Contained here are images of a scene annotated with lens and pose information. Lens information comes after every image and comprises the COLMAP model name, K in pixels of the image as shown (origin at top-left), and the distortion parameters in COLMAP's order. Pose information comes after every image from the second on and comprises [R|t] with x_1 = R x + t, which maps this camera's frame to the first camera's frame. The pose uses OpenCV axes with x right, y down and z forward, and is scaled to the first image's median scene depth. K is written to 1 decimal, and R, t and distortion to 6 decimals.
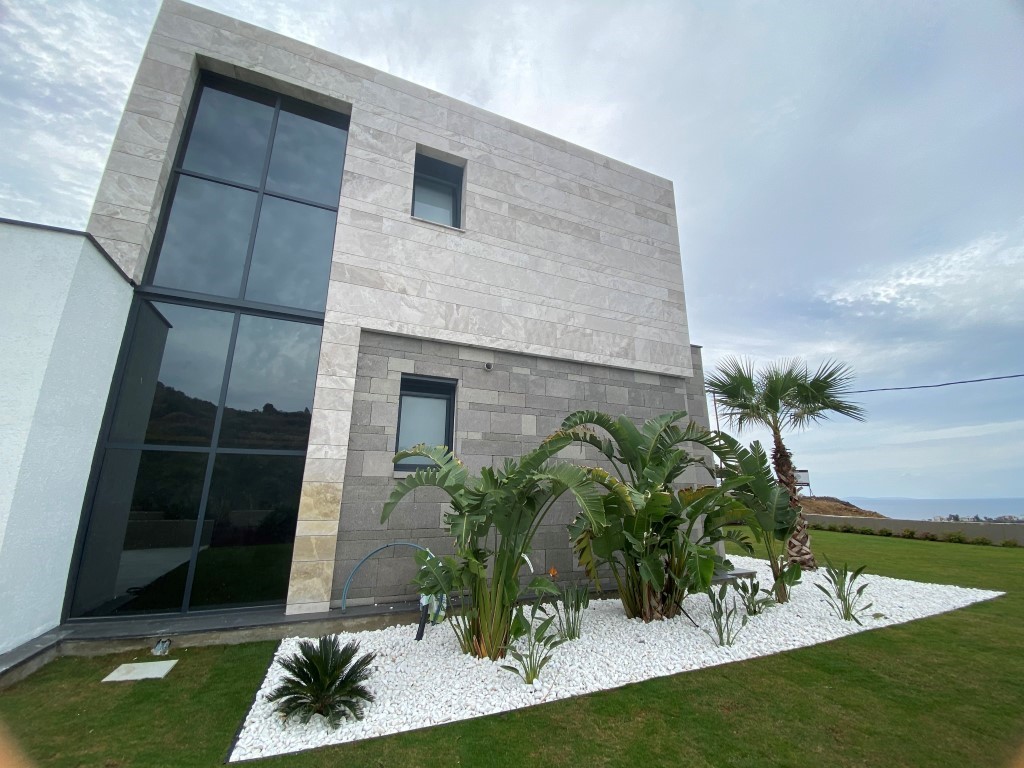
lens RADIAL K [[420.7, 0, 509.4], [0, 420.7, 379.4], [0, 0, 1]] dist [-0.008038, -0.003496]
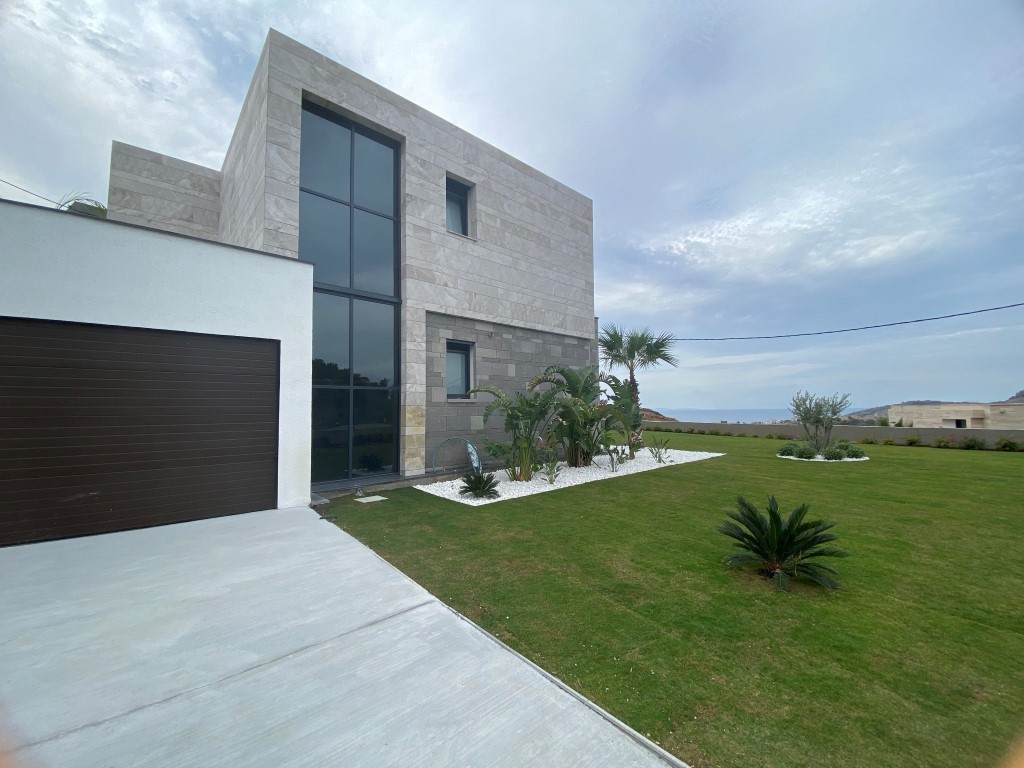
lens RADIAL K [[420.7, 0, 510.1], [0, 420.7, 385.9], [0, 0, 1]] dist [-0.008038, -0.003496]
pose [[0.945424, 0.001510, 0.325839, -0.496928], [-0.069673, 0.977799, 0.197625, -0.156381], [-0.318307, -0.209541, 0.924540, -0.544308]]
